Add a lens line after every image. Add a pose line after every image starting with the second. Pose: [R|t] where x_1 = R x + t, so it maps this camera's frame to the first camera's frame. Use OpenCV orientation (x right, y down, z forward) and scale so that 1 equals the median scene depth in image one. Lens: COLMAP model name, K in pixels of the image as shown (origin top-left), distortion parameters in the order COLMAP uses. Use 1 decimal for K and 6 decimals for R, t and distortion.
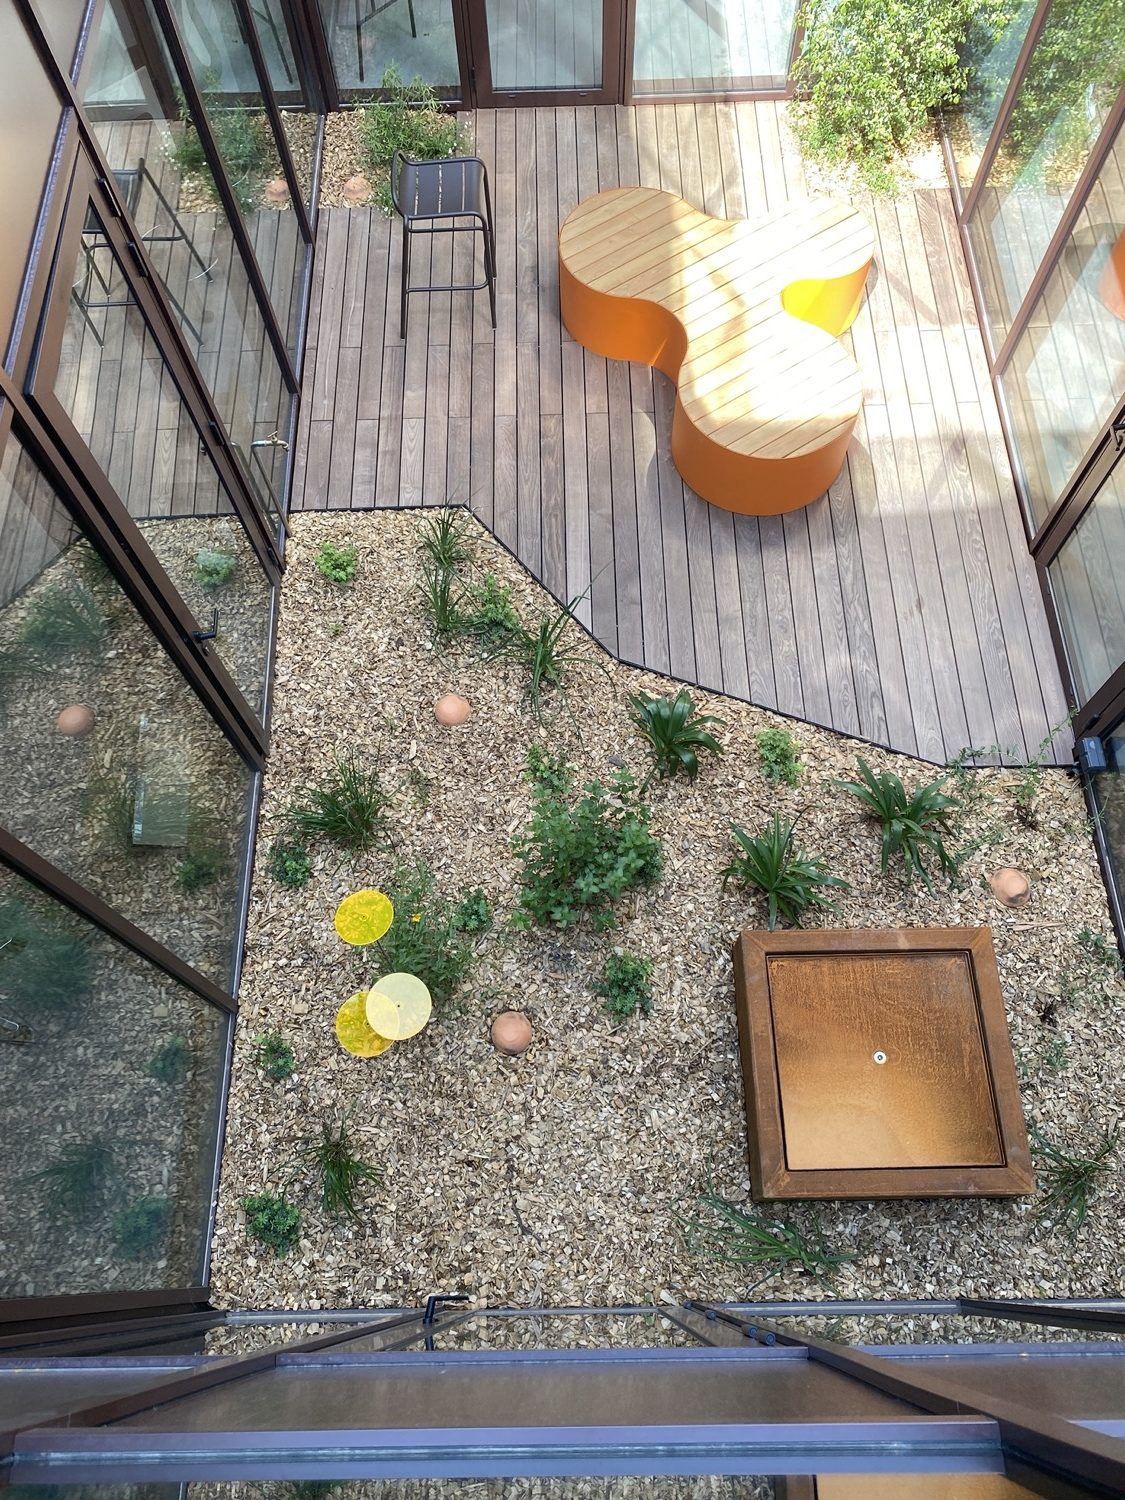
lens RADIAL K [[1138.1, 0, 562.5], [0, 1138.1, 750.0], [0, 0, 1]] dist [0.014320, -0.002121]
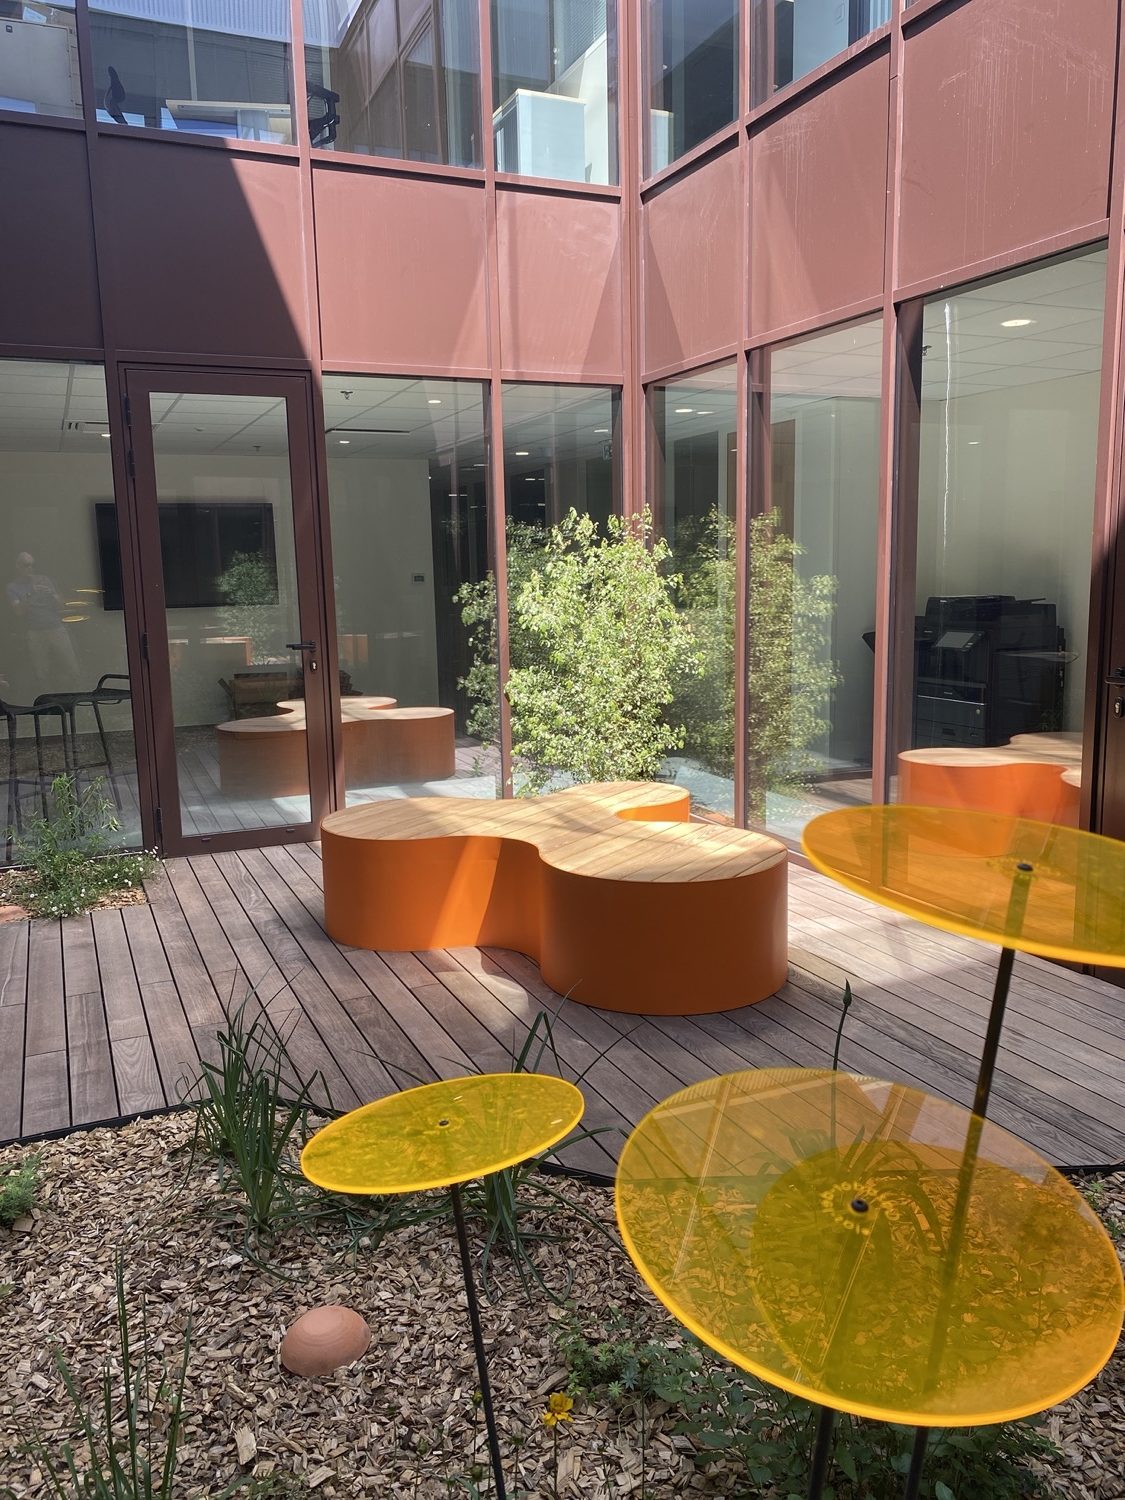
lens RADIAL K [[1138.1, 0, 562.5], [0, 1138.1, 750.0], [0, 0, 1]] dist [0.014320, -0.002121]
pose [[0.920562, -0.059048, 0.386108, -0.149567], [0.356529, 0.530785, -0.768866, 0.178614], [-0.159540, 0.845447, 0.509673, 0.549953]]
